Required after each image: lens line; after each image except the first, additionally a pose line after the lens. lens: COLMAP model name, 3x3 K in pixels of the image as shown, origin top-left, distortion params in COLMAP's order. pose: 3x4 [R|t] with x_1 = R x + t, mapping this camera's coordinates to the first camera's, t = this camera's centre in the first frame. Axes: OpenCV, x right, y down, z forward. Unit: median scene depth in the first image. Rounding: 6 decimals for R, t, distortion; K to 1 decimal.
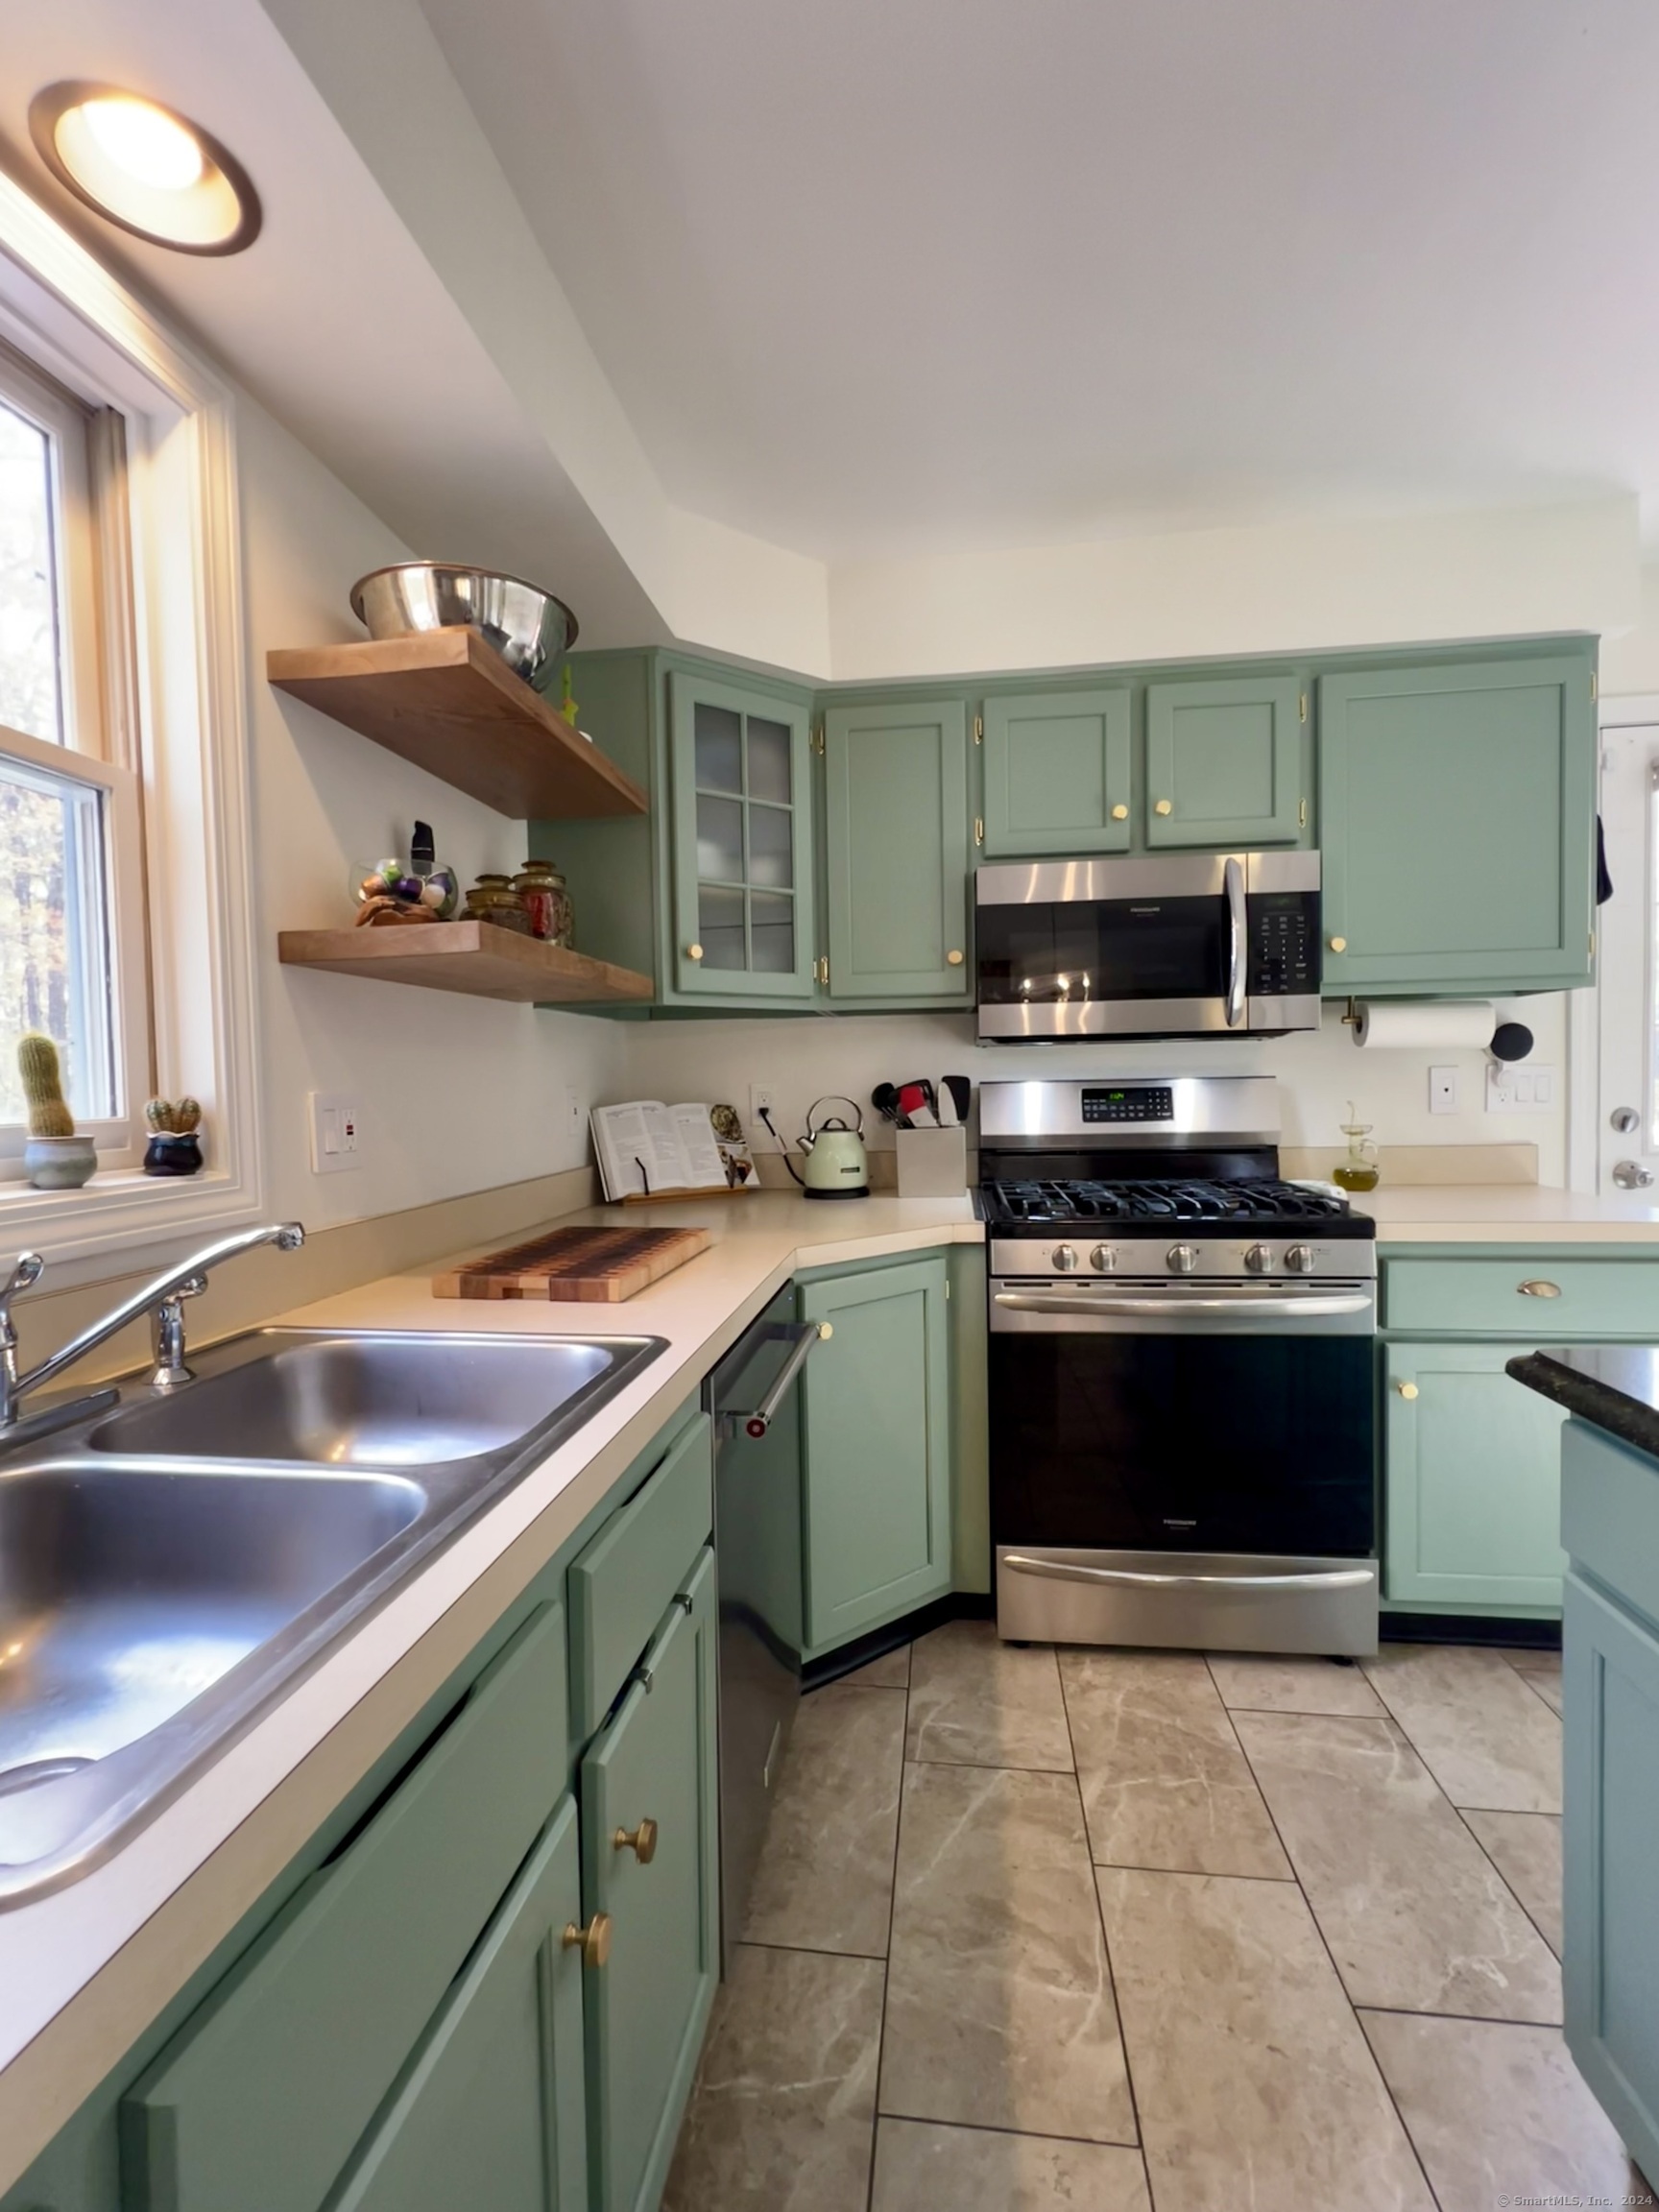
lens RADIAL K [[964.9, 0, 829.5], [0, 964.9, 1106.0], [0, 0, 1]] dist [0.001551, 0.000343]
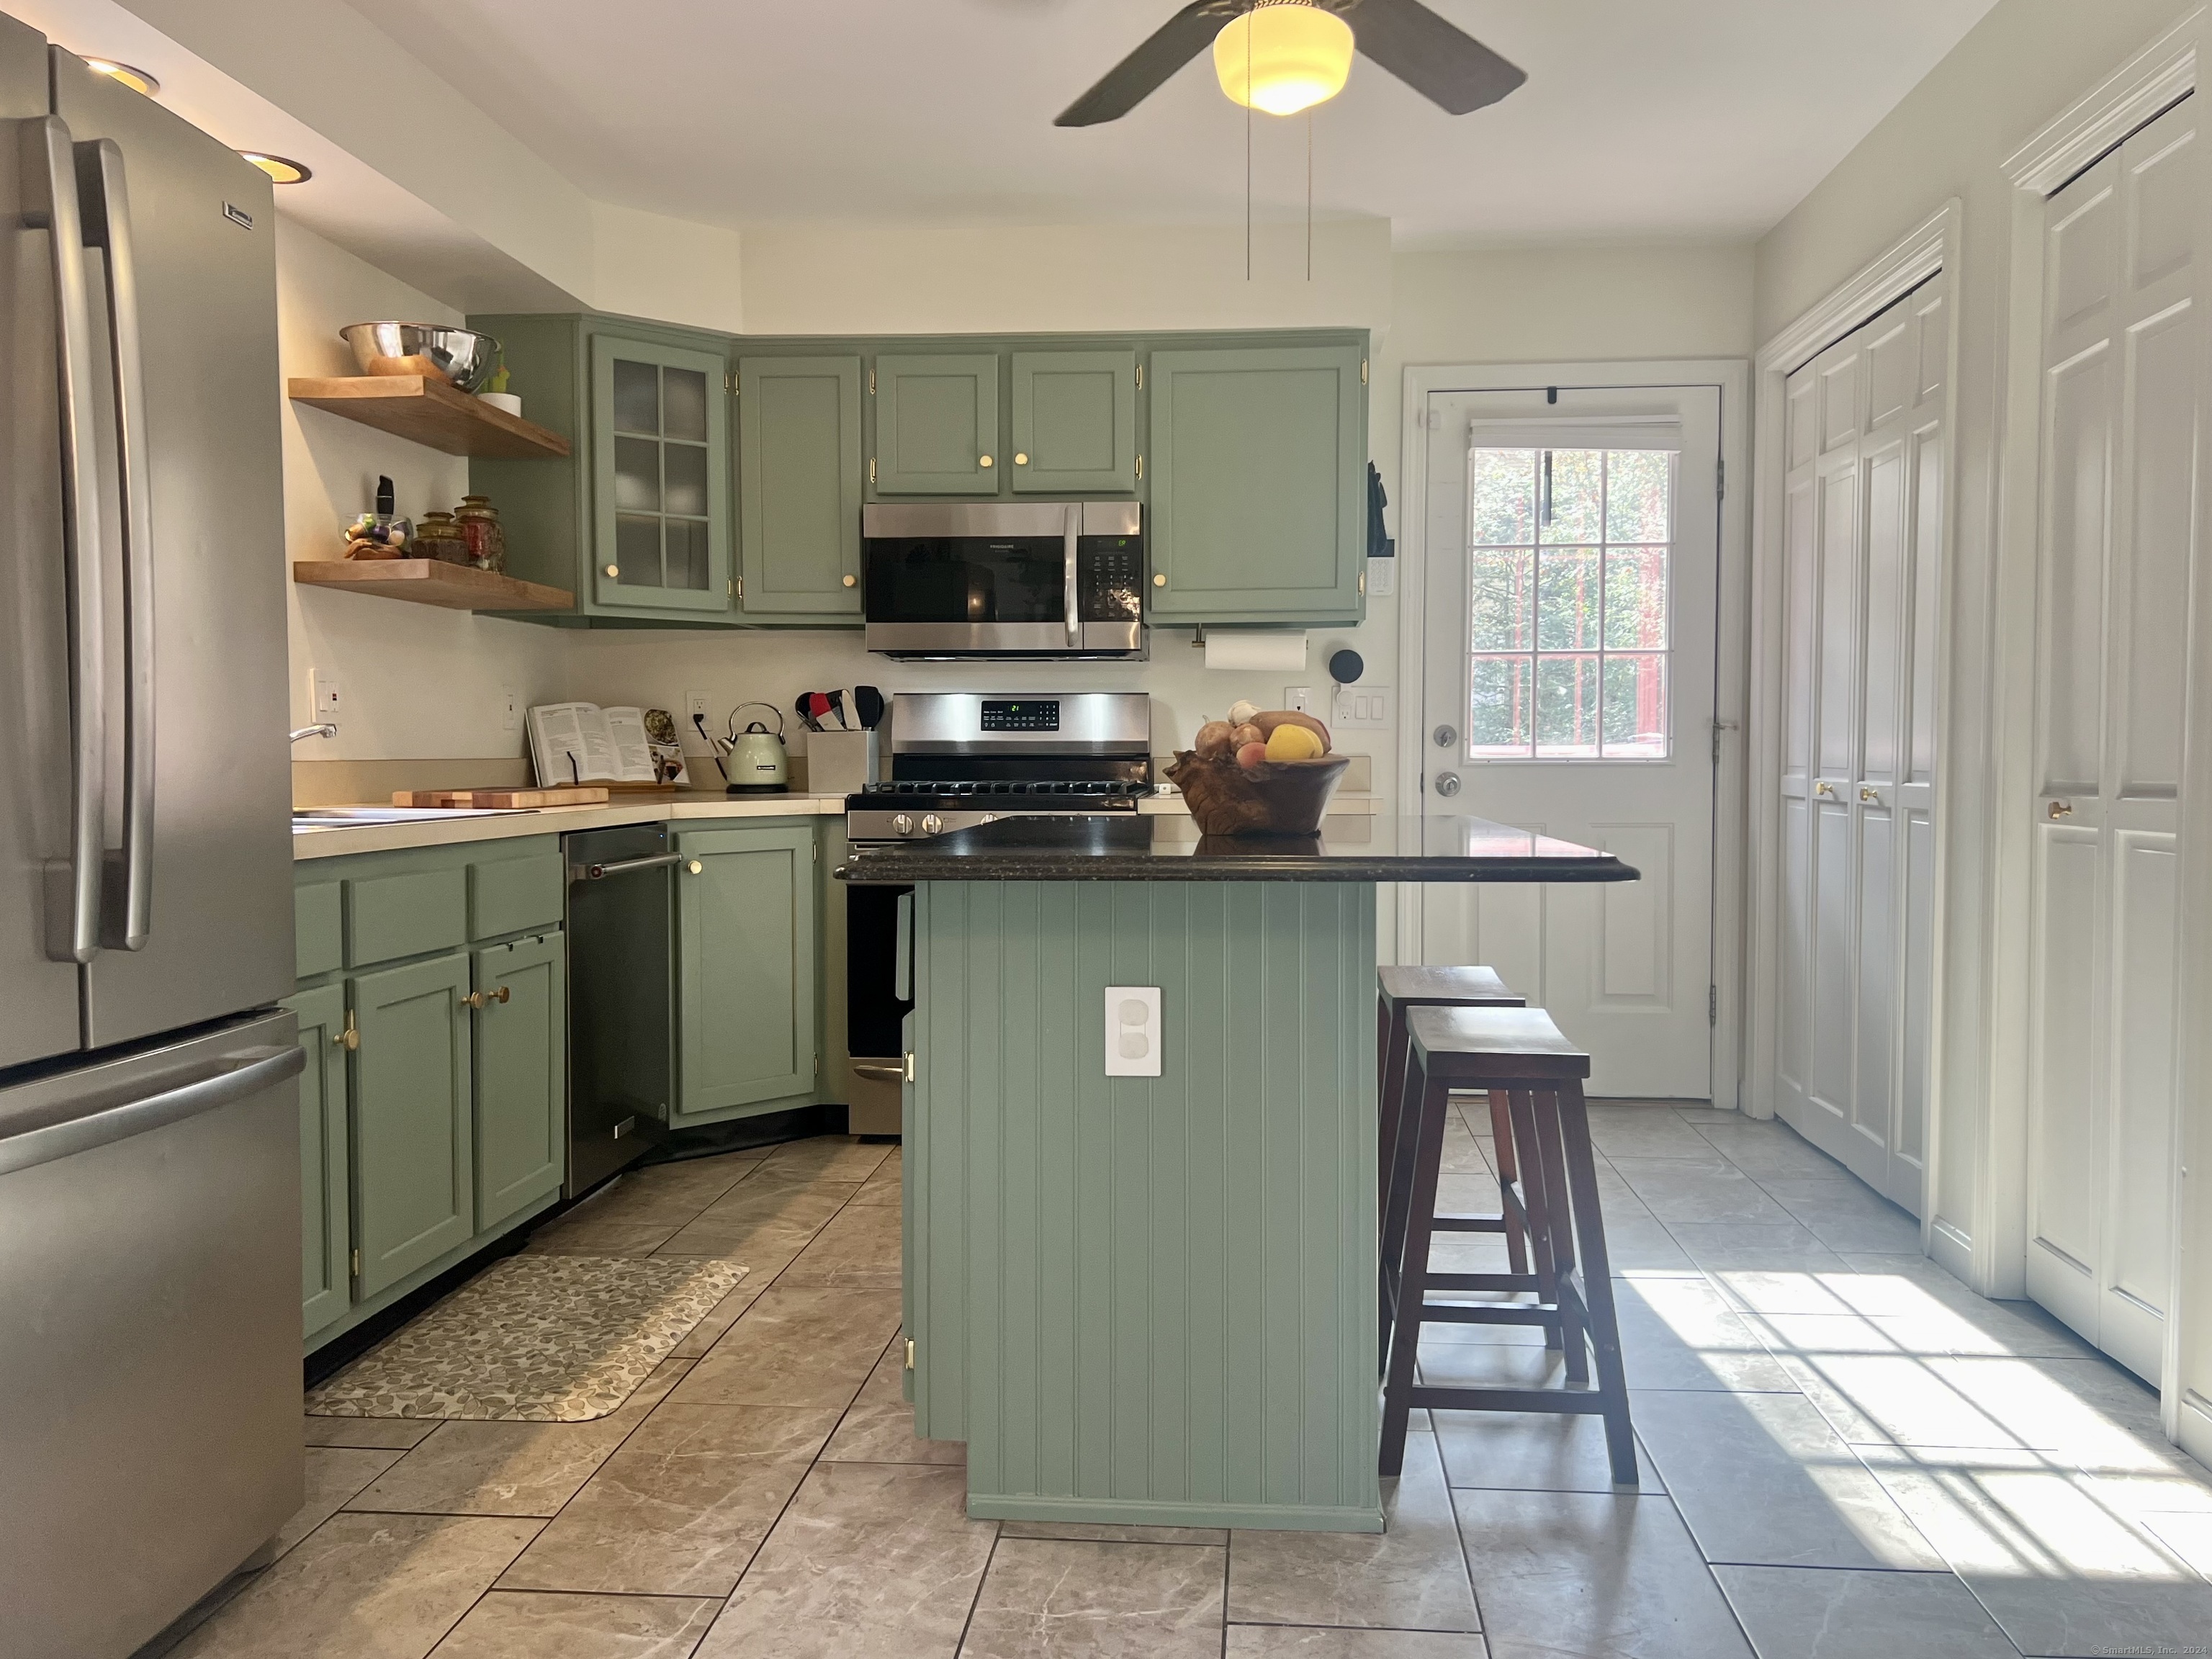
lens RADIAL K [[1716.8, 0, 1123.5], [0, 1716.8, 818.9], [0, 0, 1]] dist [0.117187, -0.195087]
pose [[0.998790, 0.018863, 0.045423, 0.384586], [-0.019472, 0.999726, 0.012997, 0.101836], [-0.045165, -0.013865, 0.998883, -1.127011]]
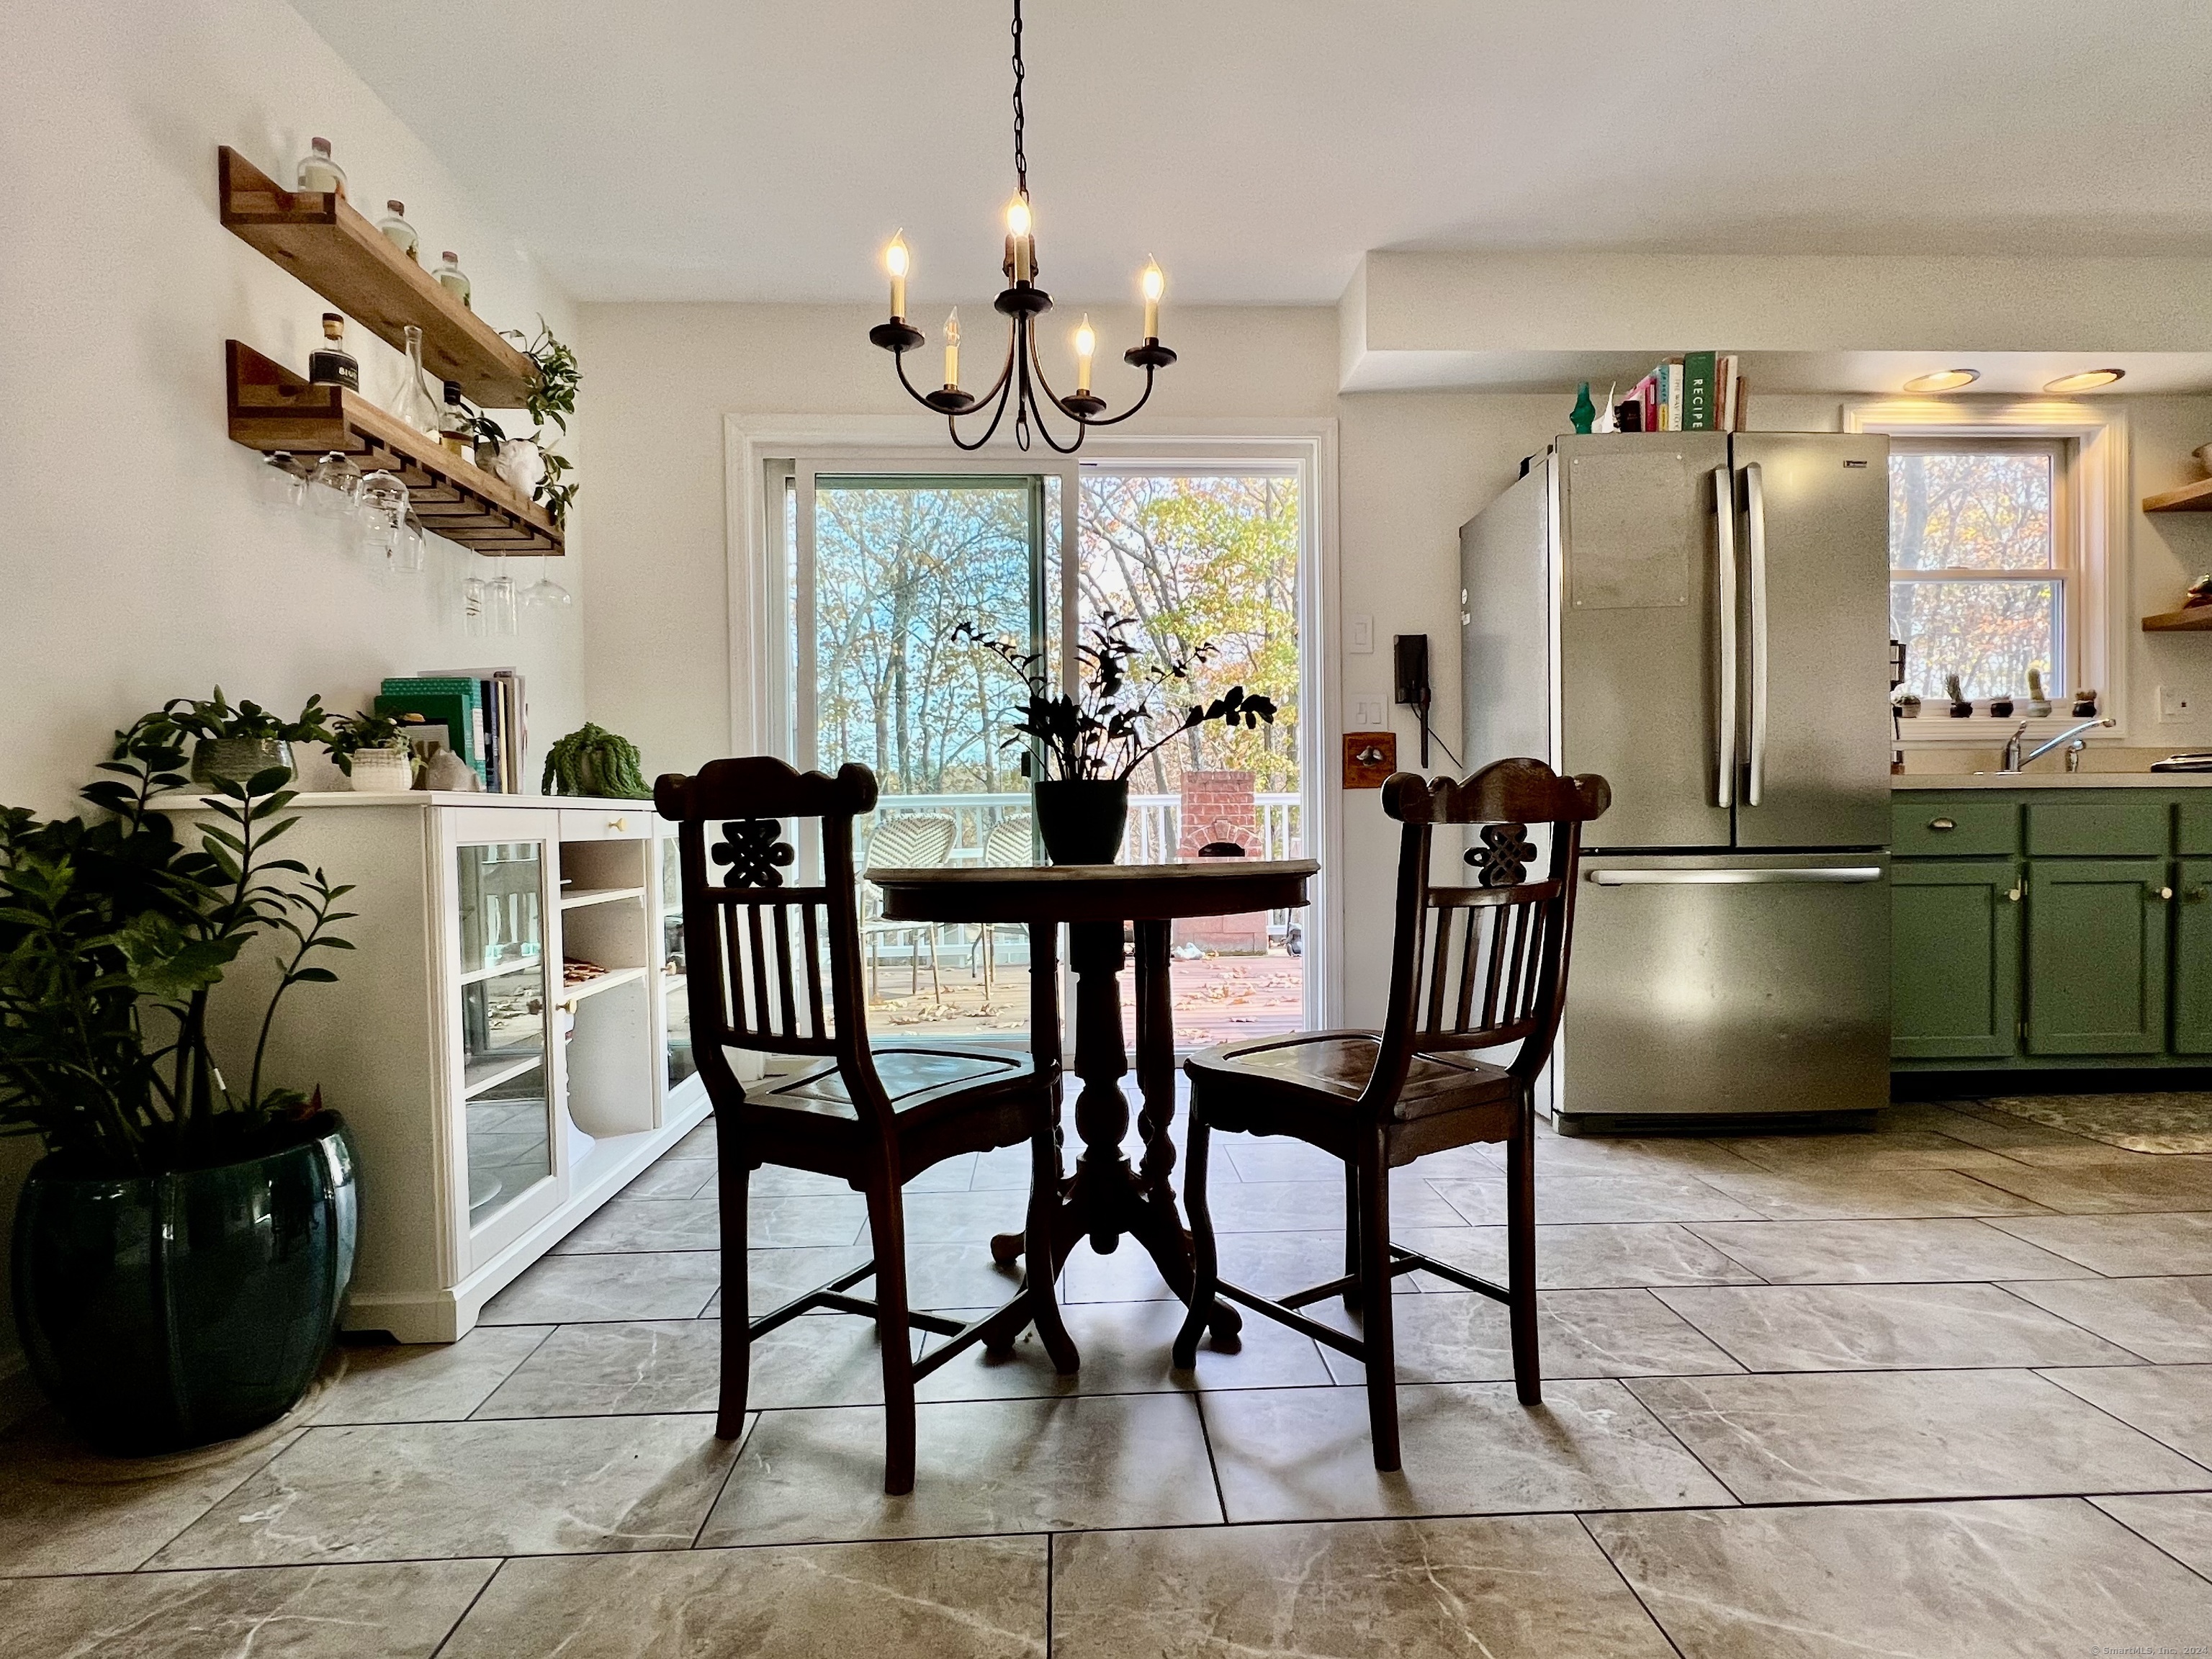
lens RADIAL K [[1145.9, 0, 1106.0], [0, 1145.9, 829.5], [0, 0, 1]] dist [0.001783, -0.000170]
pose [[0.169100, 0.033585, -0.985026, 1.093977], [-0.021756, 0.999303, 0.030337, 0.187143], [0.985359, 0.016300, 0.169713, -1.203855]]
